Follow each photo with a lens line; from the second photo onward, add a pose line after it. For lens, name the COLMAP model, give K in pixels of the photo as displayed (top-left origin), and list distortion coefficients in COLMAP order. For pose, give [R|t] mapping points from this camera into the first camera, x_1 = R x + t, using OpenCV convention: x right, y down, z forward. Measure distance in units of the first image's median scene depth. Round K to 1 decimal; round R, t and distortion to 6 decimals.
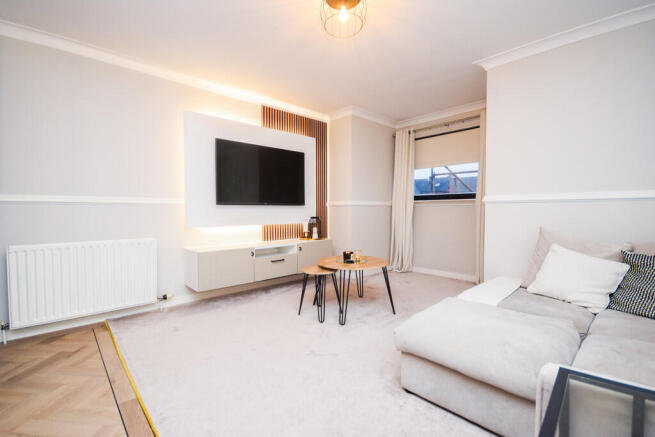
lens RADIAL K [[291.8, 0, 323.9], [0, 291.8, 218.2], [0, 0, 1]] dist [-0.005534, -0.000661]
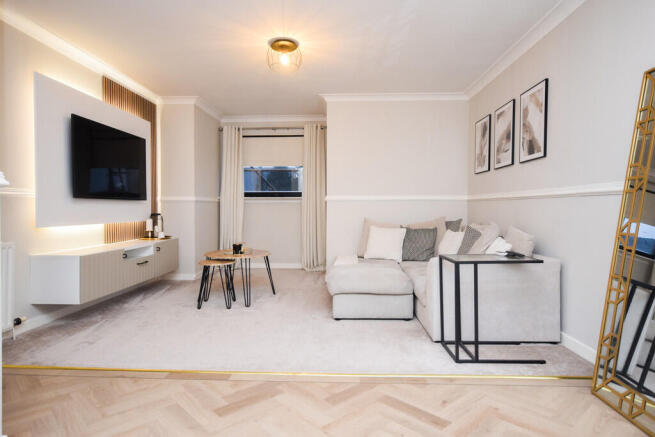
lens RADIAL K [[393.3, 0, 331.8], [0, 393.3, 217.3], [0, 0, 1]] dist [-0.005800, 0.000856]
pose [[0.700121, -0.013256, 0.713901, -0.540973], [0.018035, 0.999837, 0.000879, 0.016291], [-0.713796, 0.012260, 0.700246, -0.207929]]
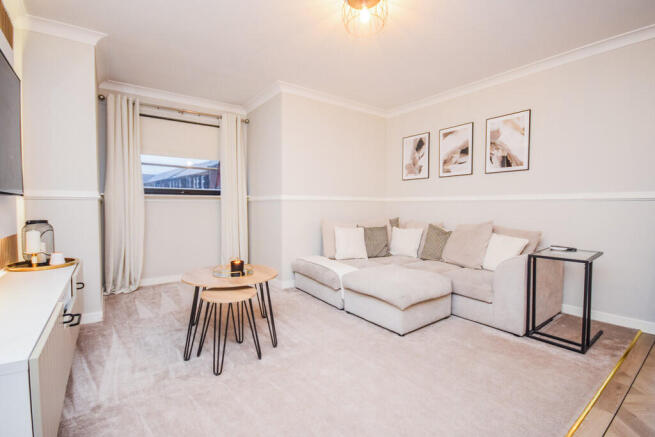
lens RADIAL K [[291.8, 0, 328.0], [0, 291.8, 218.2], [0, 0, 1]] dist [-0.005534, -0.000661]
pose [[0.105526, -0.040002, 0.993612, -0.487229], [0.028523, 0.998901, 0.037186, -0.015466], [-0.994007, 0.024417, 0.106552, 0.516245]]
